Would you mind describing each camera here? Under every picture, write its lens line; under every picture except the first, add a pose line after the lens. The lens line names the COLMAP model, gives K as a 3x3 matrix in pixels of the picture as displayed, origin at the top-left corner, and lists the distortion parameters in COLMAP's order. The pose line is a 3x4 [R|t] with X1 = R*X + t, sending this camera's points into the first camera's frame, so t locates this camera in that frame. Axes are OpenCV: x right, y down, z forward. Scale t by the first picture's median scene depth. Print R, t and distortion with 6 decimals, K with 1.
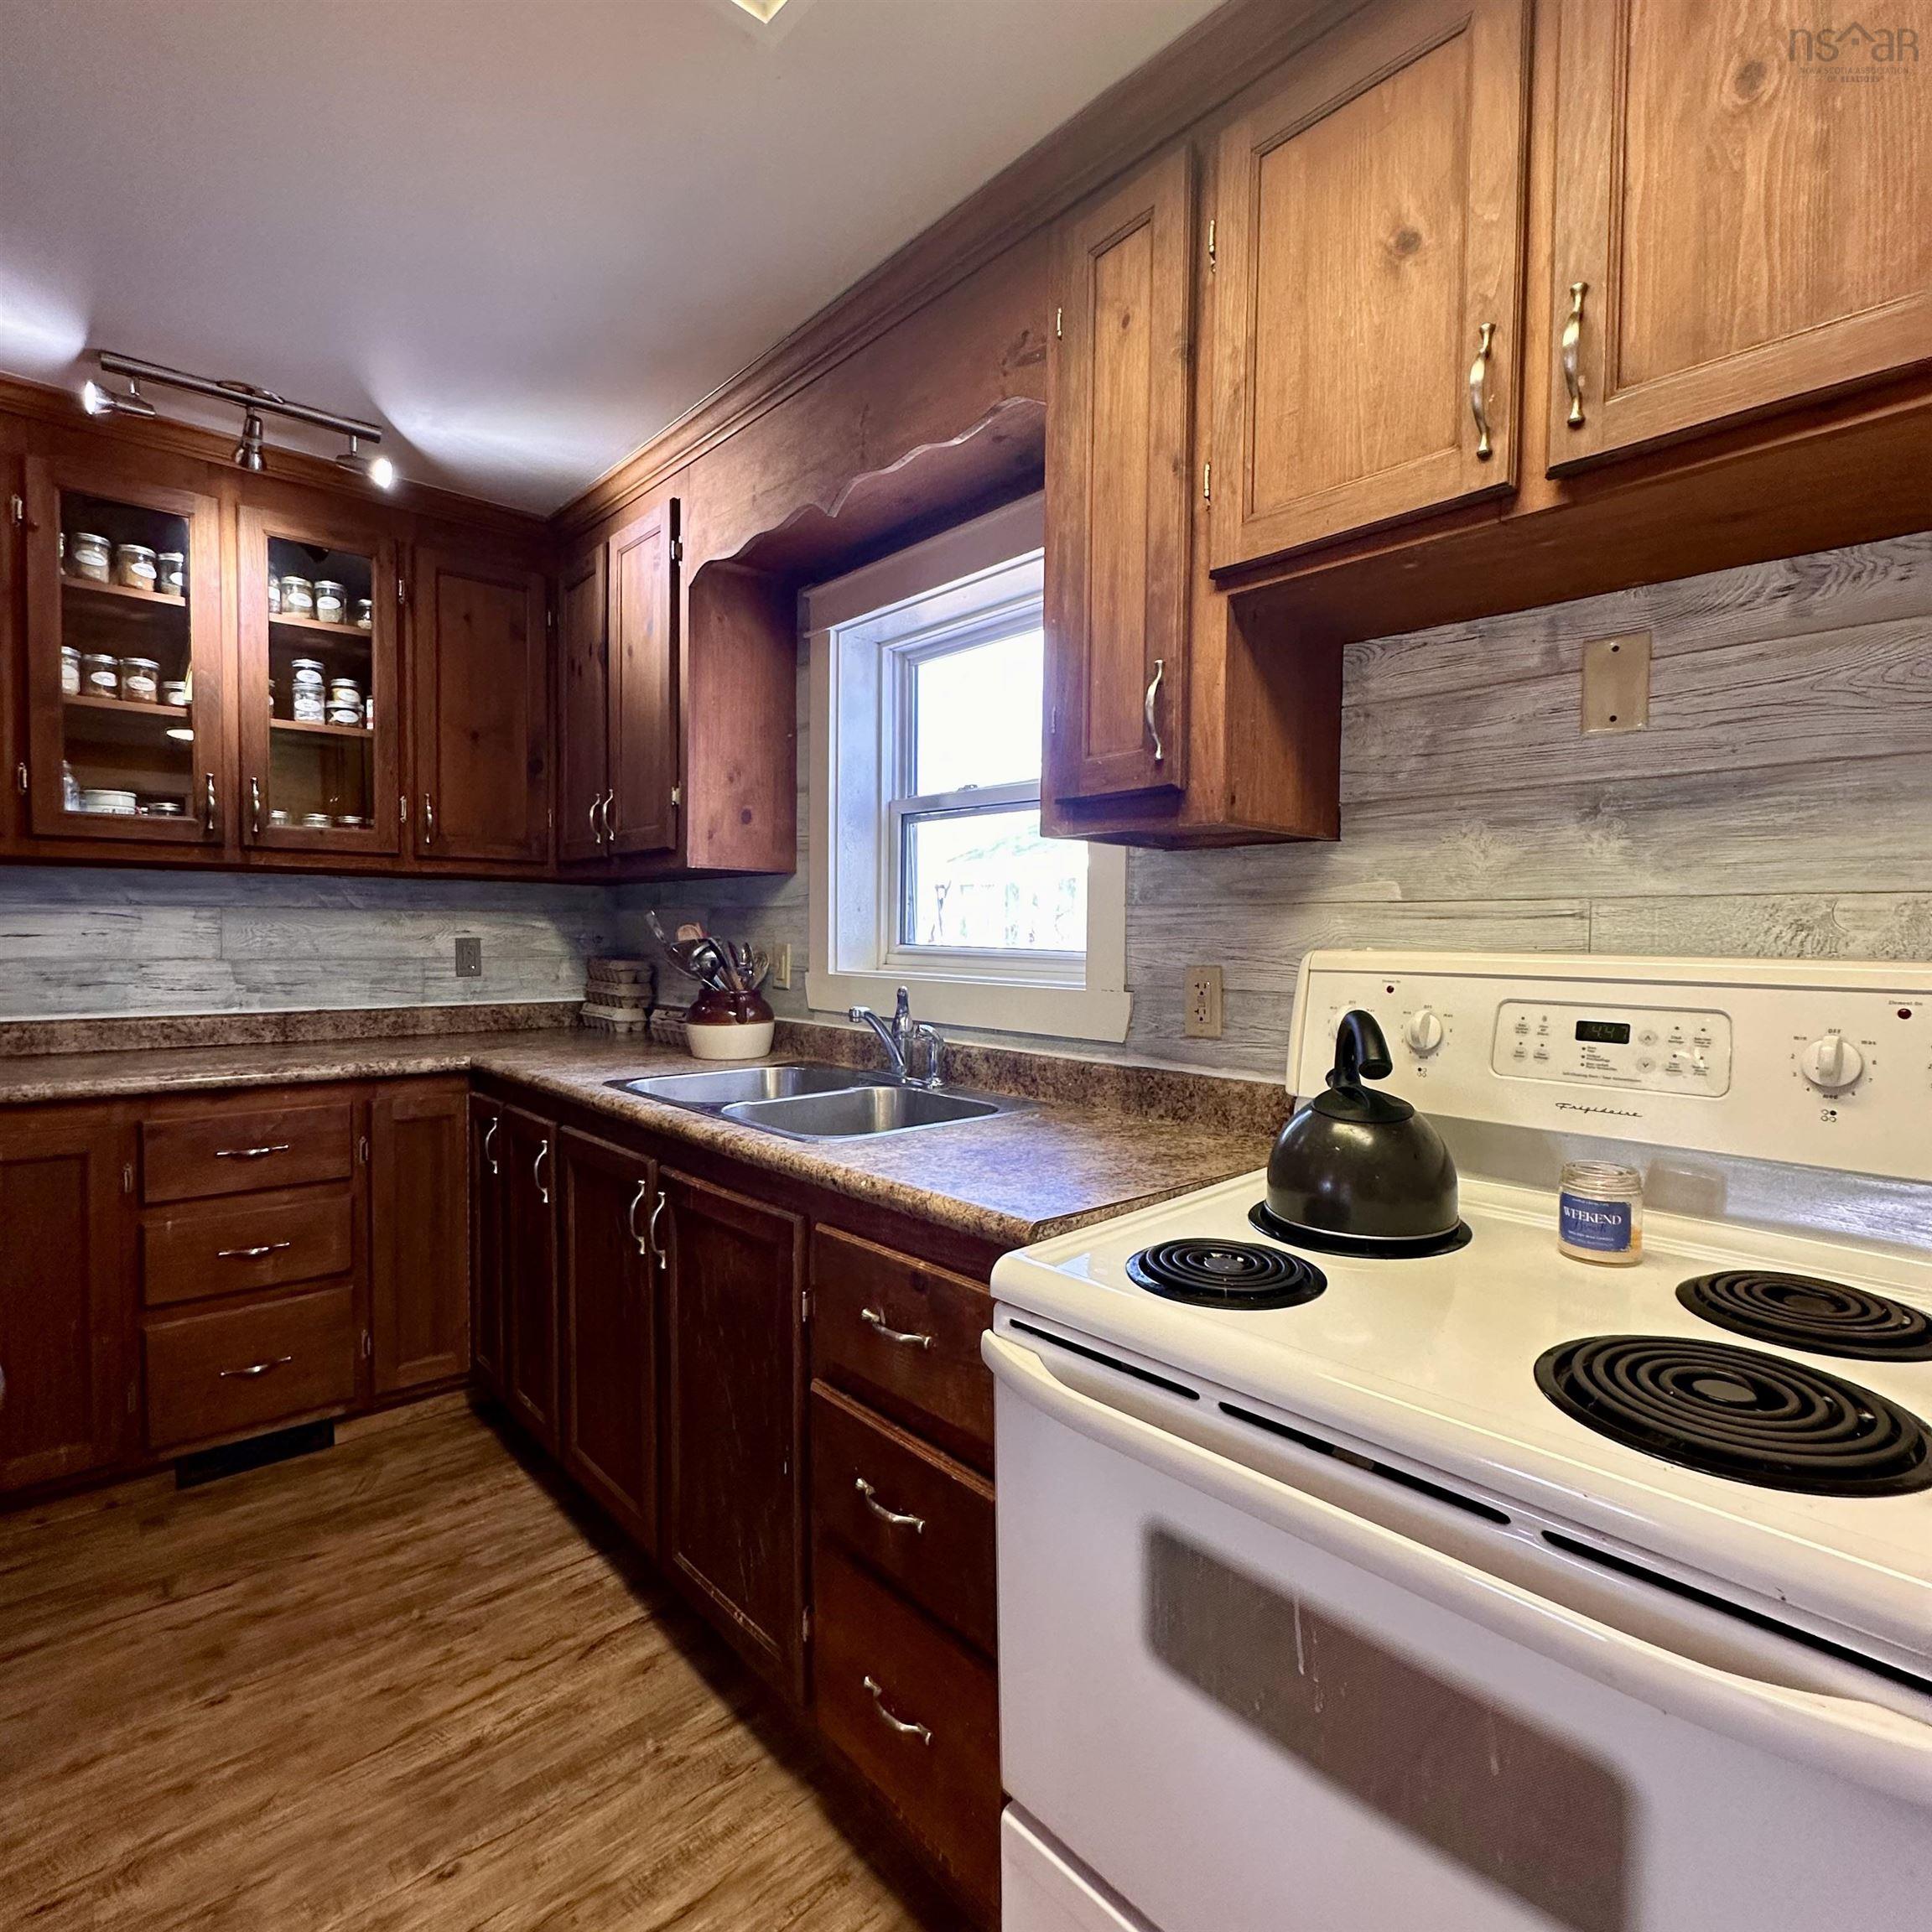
lens RADIAL K [[1025.0, 0, 958.4], [0, 1025.0, 964.4], [0, 0, 1]] dist [-0.003107, -0.000472]
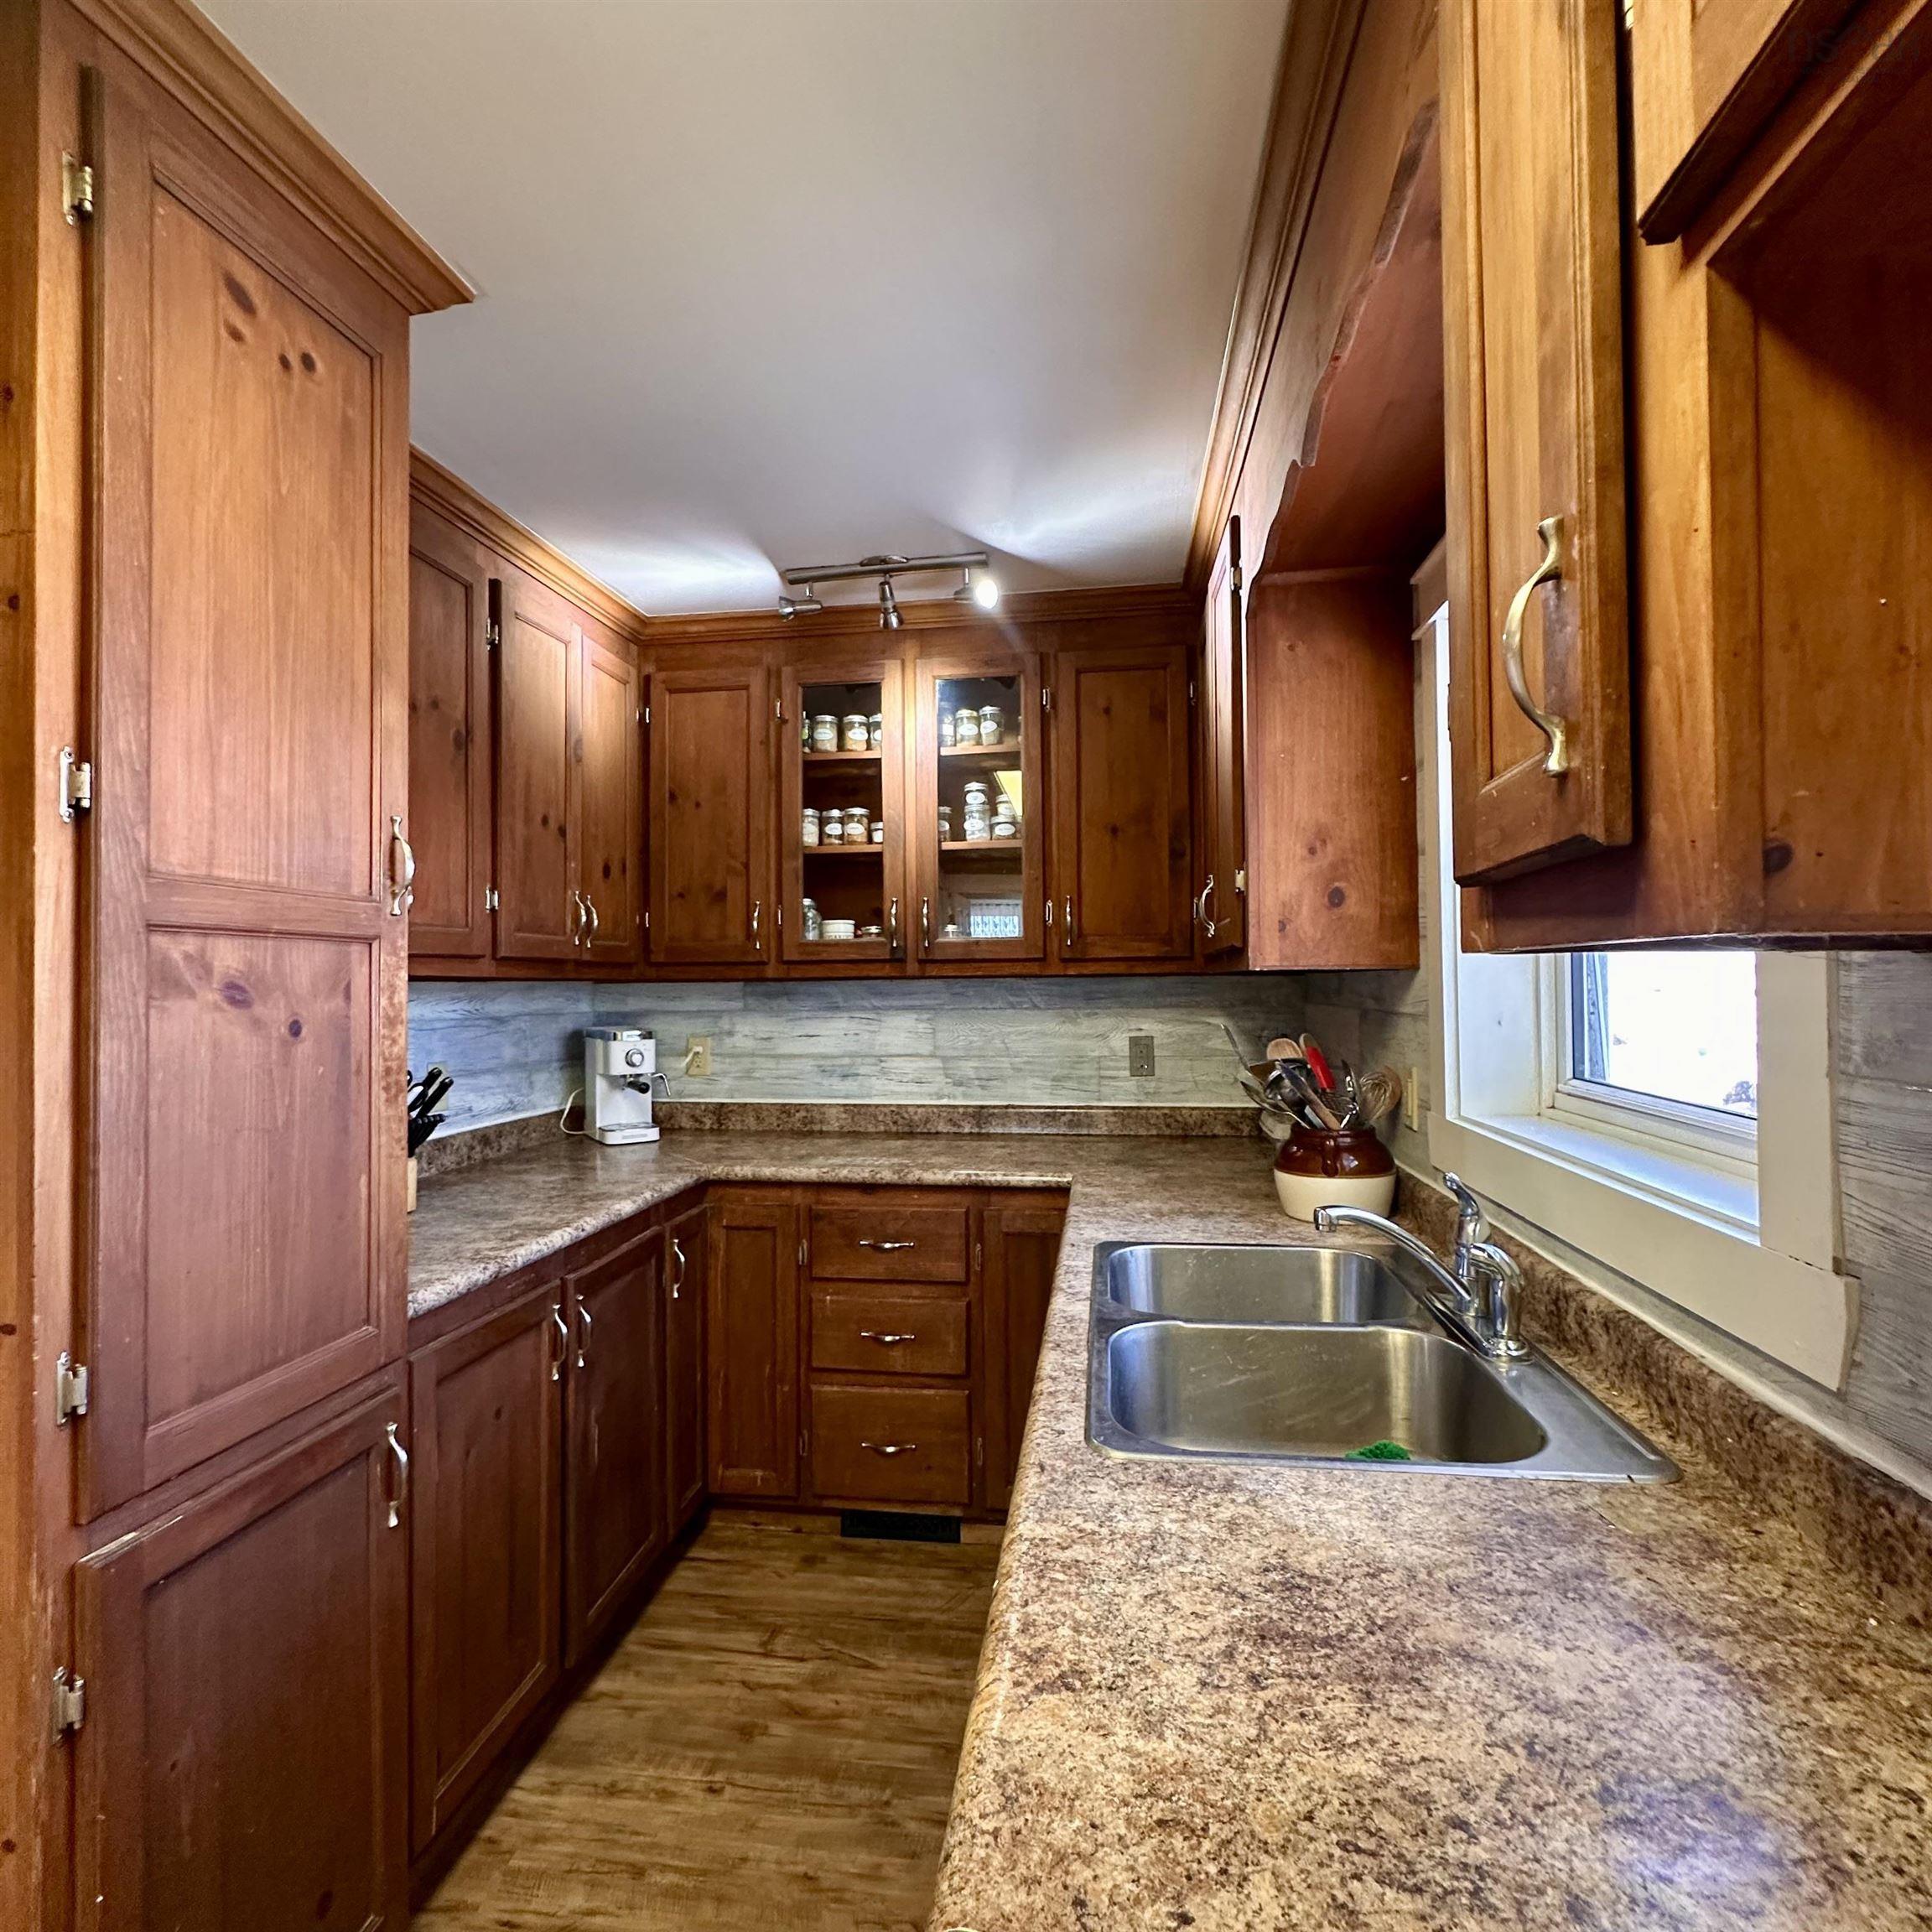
lens RADIAL K [[1025.0, 0, 971.4], [0, 1025.0, 965.9], [0, 0, 1]] dist [-0.003107, -0.000472]
pose [[0.651253, -0.029144, -0.758301, 0.192067], [-0.008065, 0.998940, -0.045319, -0.060766], [0.758818, 0.035630, 0.650328, 0.327906]]
